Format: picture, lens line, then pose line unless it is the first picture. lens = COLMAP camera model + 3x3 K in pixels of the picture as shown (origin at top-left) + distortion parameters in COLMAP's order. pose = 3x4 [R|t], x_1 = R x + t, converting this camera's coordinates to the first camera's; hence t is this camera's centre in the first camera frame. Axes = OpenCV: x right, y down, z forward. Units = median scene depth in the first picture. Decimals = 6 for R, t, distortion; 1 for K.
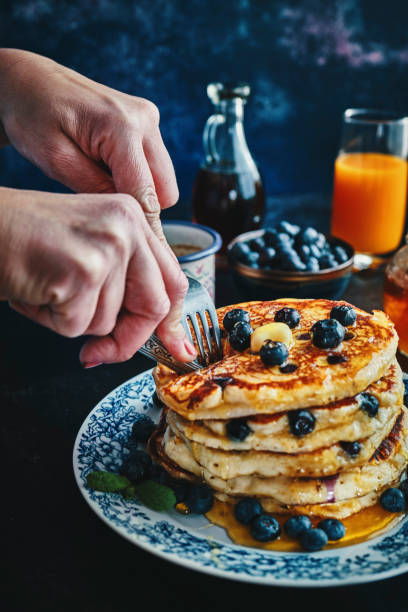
lens RADIAL K [[880.8, 0, 207.6], [0, 880.8, 300.3], [0, 0, 1]] dist [0.047093, 0.000000]
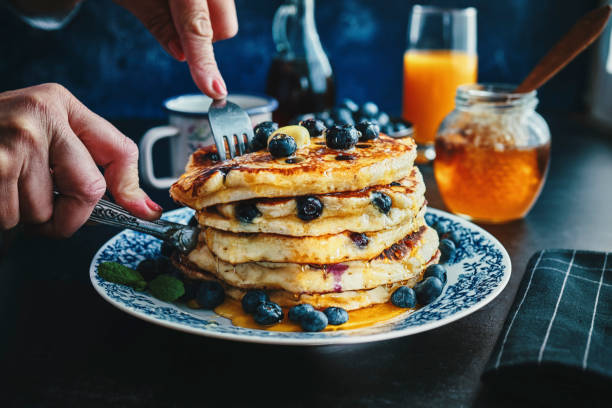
lens RADIAL K [[880.8, 0, 314.6], [0, 880.8, 195.3], [0, 0, 1]] dist [0.047093, 0.000000]
pose [[0.998753, 0.017040, -0.046921, 0.146176], [-0.023213, 0.990665, -0.134326, 0.233578], [0.044195, 0.135248, 0.989826, 0.002287]]
